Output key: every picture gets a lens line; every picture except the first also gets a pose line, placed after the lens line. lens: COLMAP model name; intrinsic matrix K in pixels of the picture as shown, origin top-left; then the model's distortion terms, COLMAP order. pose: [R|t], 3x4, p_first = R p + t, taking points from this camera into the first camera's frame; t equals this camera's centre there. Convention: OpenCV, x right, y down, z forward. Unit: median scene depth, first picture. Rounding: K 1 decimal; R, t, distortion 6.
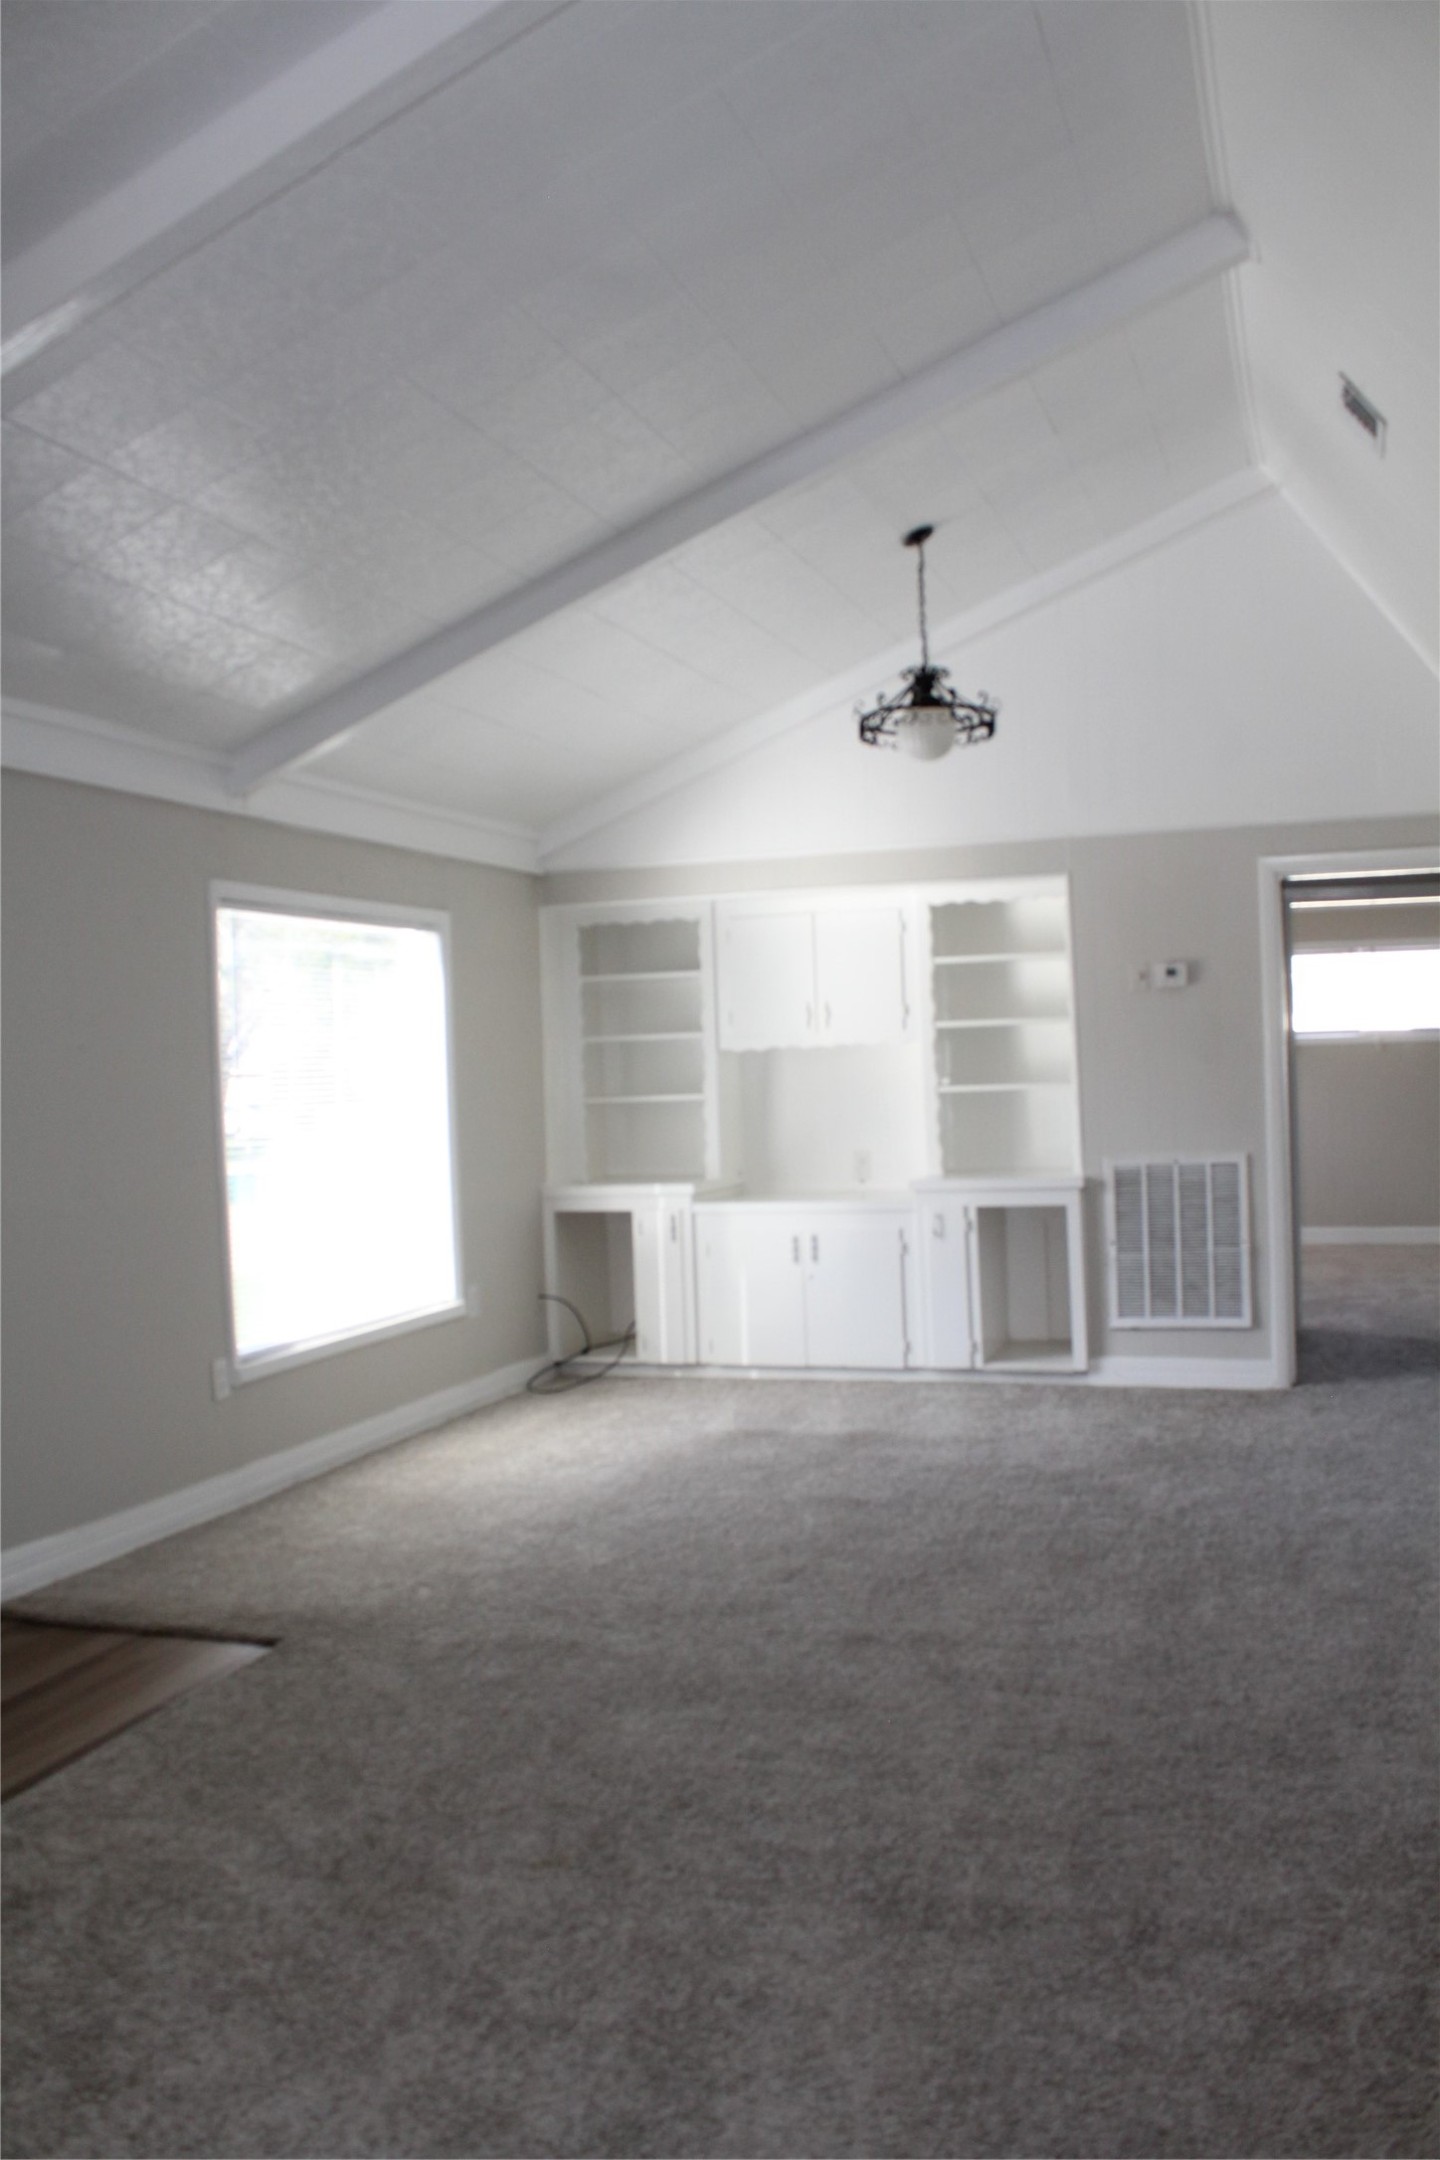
lens RADIAL K [[1812.8, 0, 716.2], [0, 1812.8, 1078.6], [0, 0, 1]] dist [-0.161024, 0.141815]
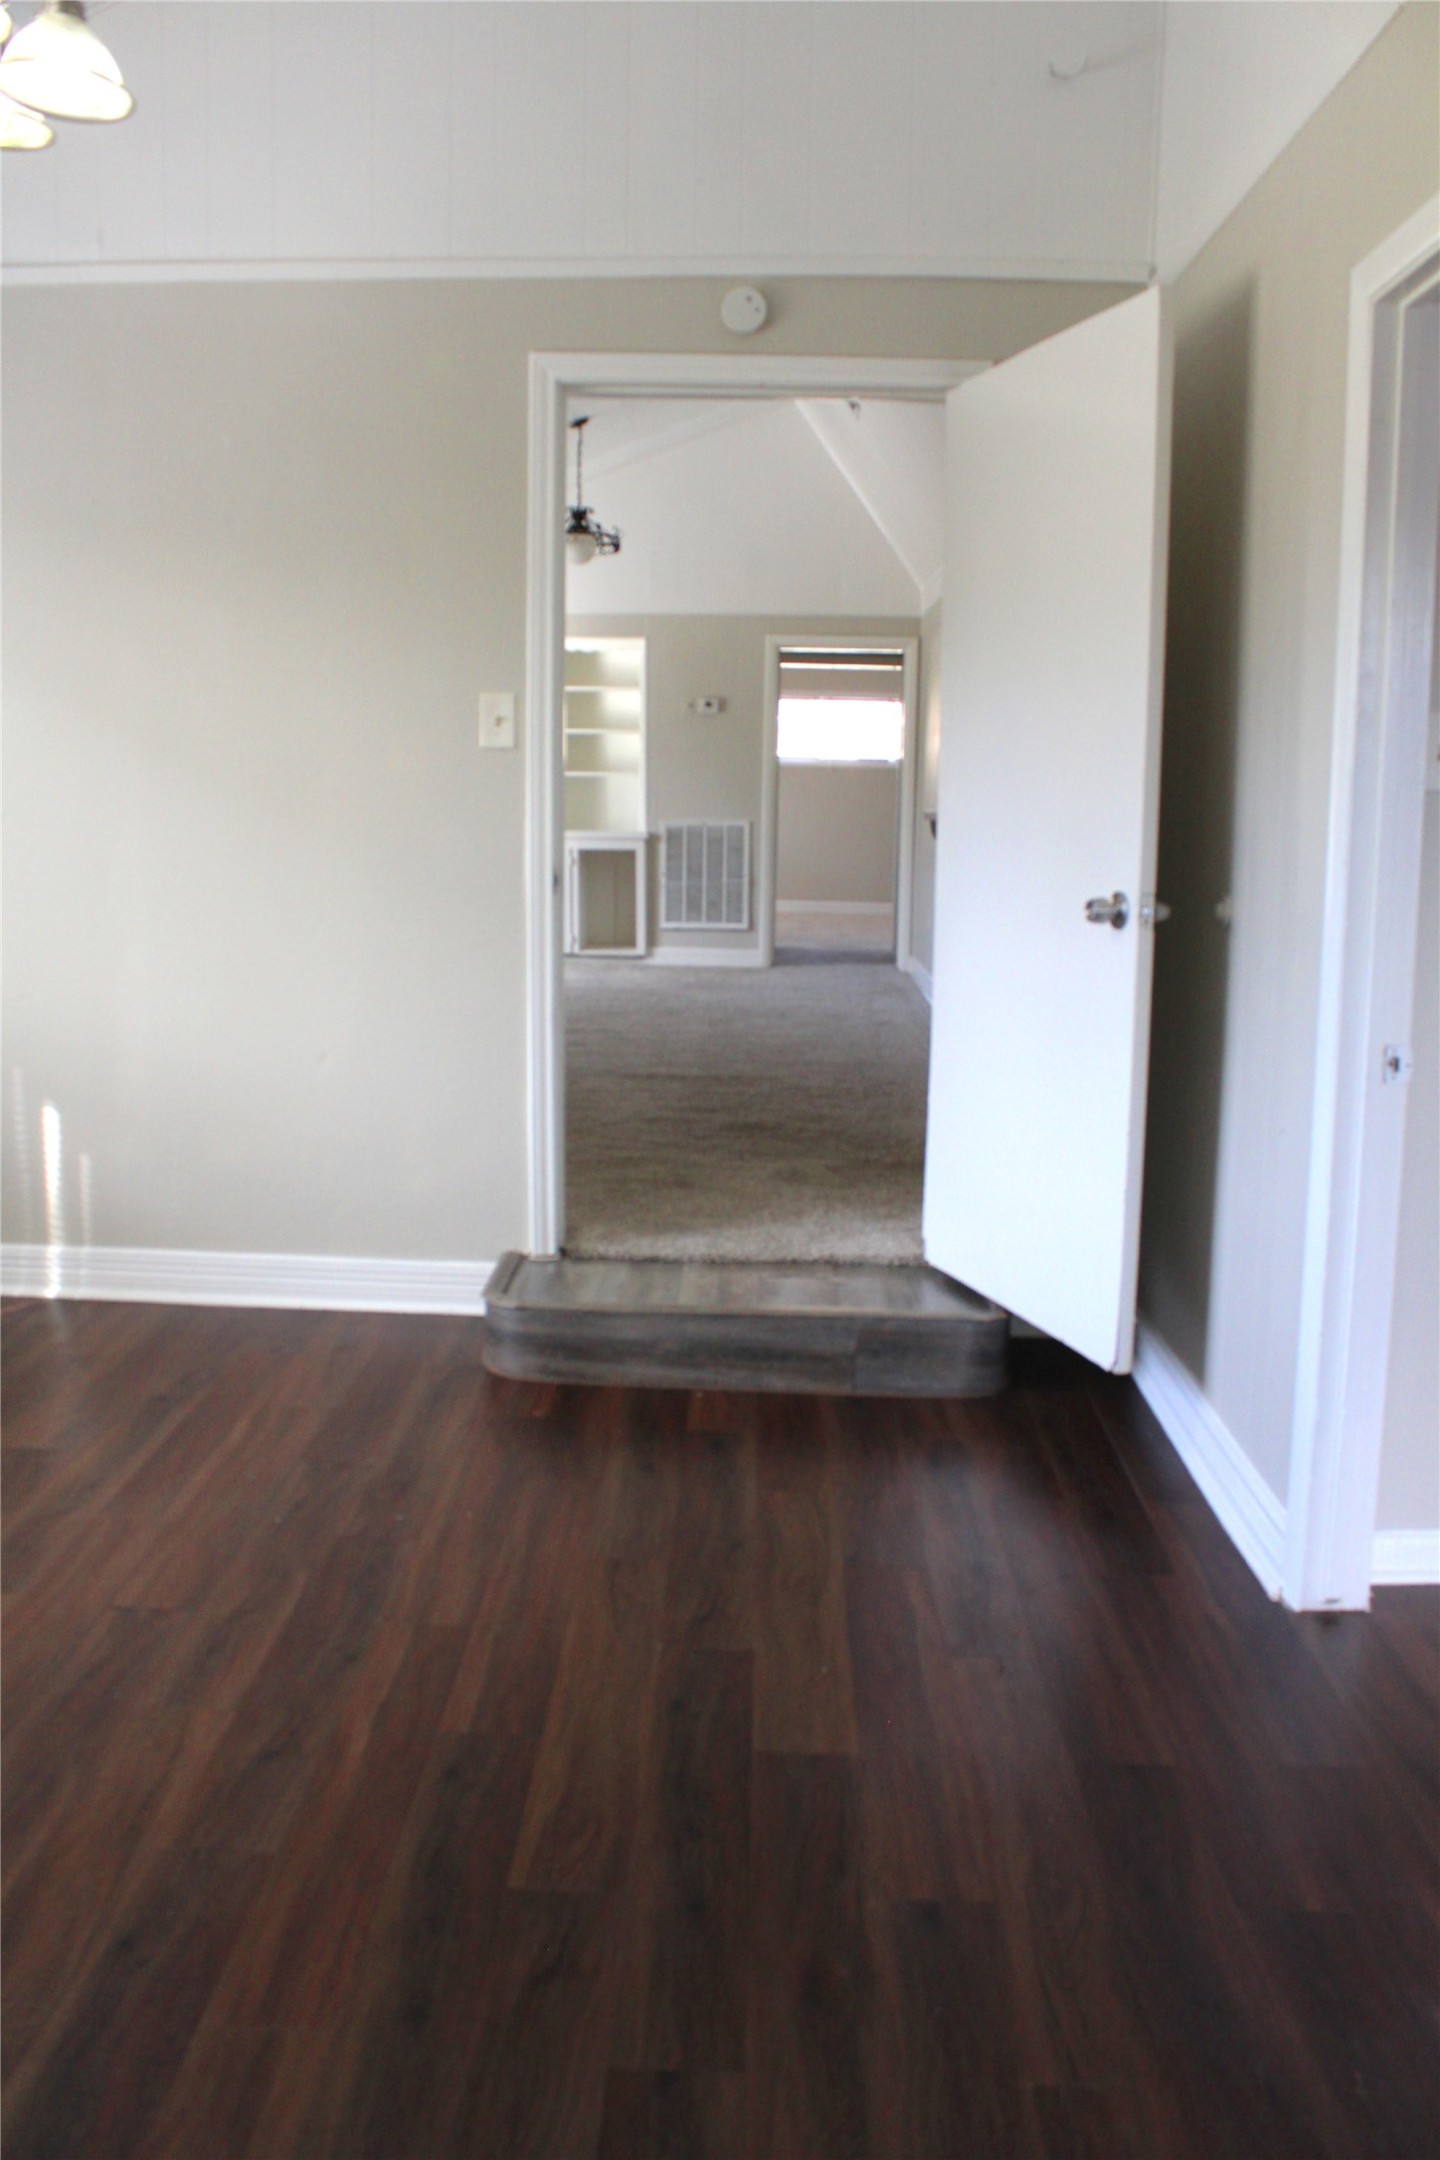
lens RADIAL K [[1812.8, 0, 716.2], [0, 1812.8, 1078.6], [0, 0, 1]] dist [-0.161024, 0.141815]
pose [[0.954936, 0.002006, 0.296805, -0.210782], [-0.045784, 0.989004, 0.140622, 0.043484], [-0.293259, -0.147874, 0.944528, -0.552609]]
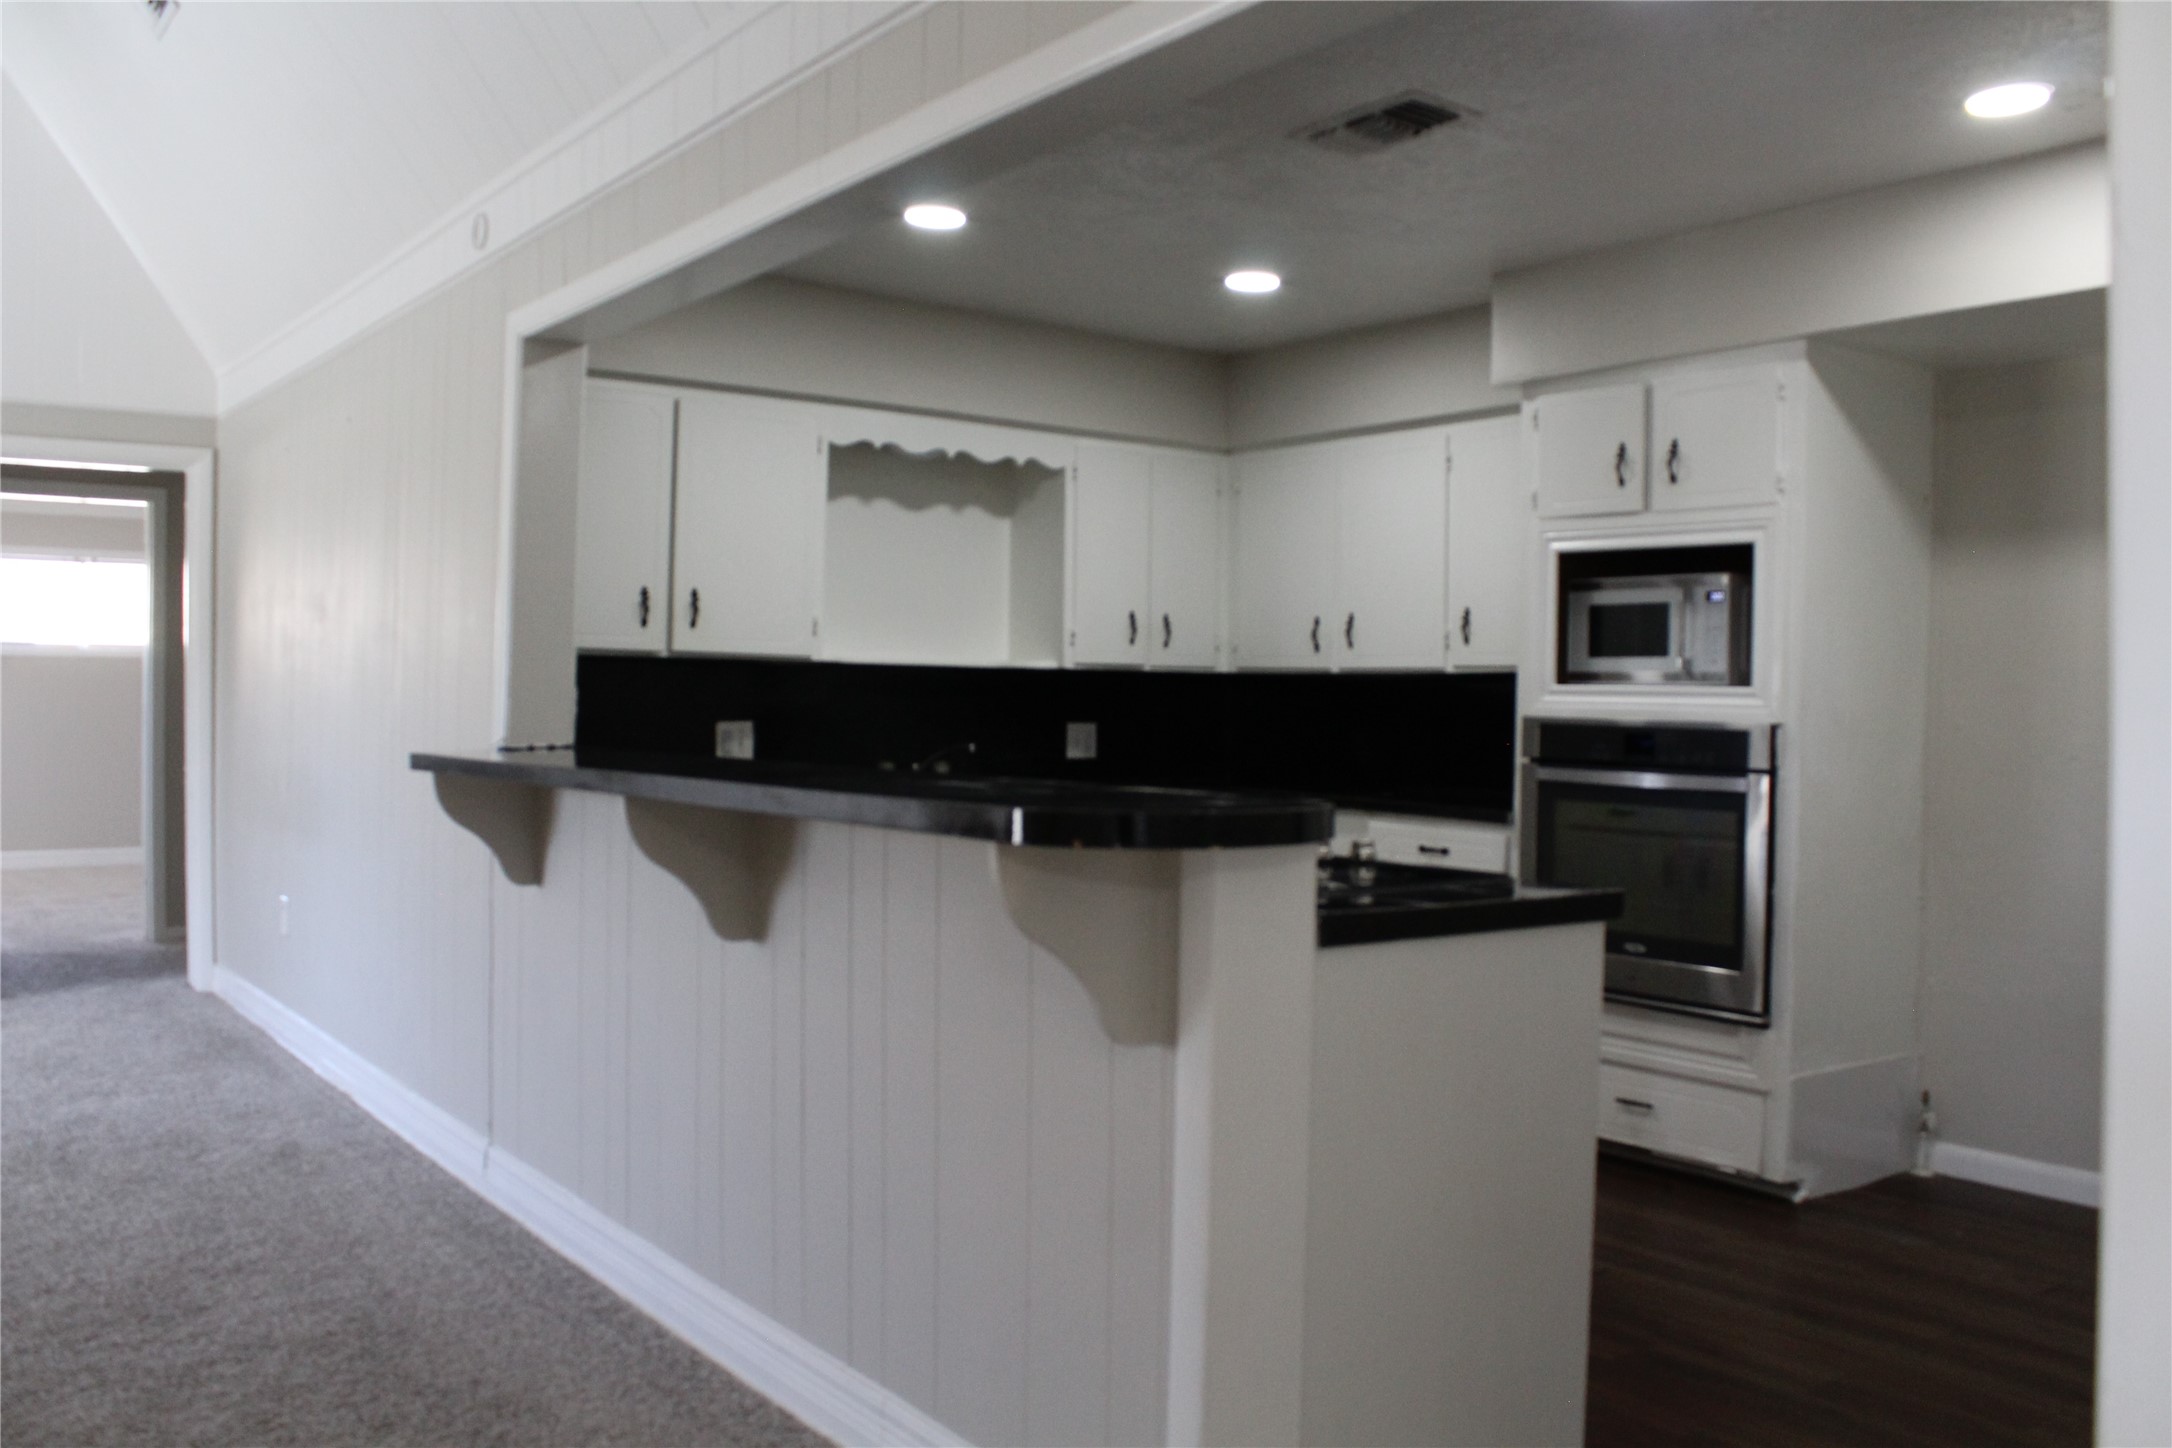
lens RADIAL K [[1822.9, 0, 1086.0], [0, 1822.9, 724.0], [0, 0, 1]] dist [-0.161024, 0.141815]
pose [[0.567712, 0.020321, 0.822976, -0.089806], [-0.020499, 0.999734, -0.010545, 0.023719], [-0.822972, -0.010884, 0.567978, 0.005119]]
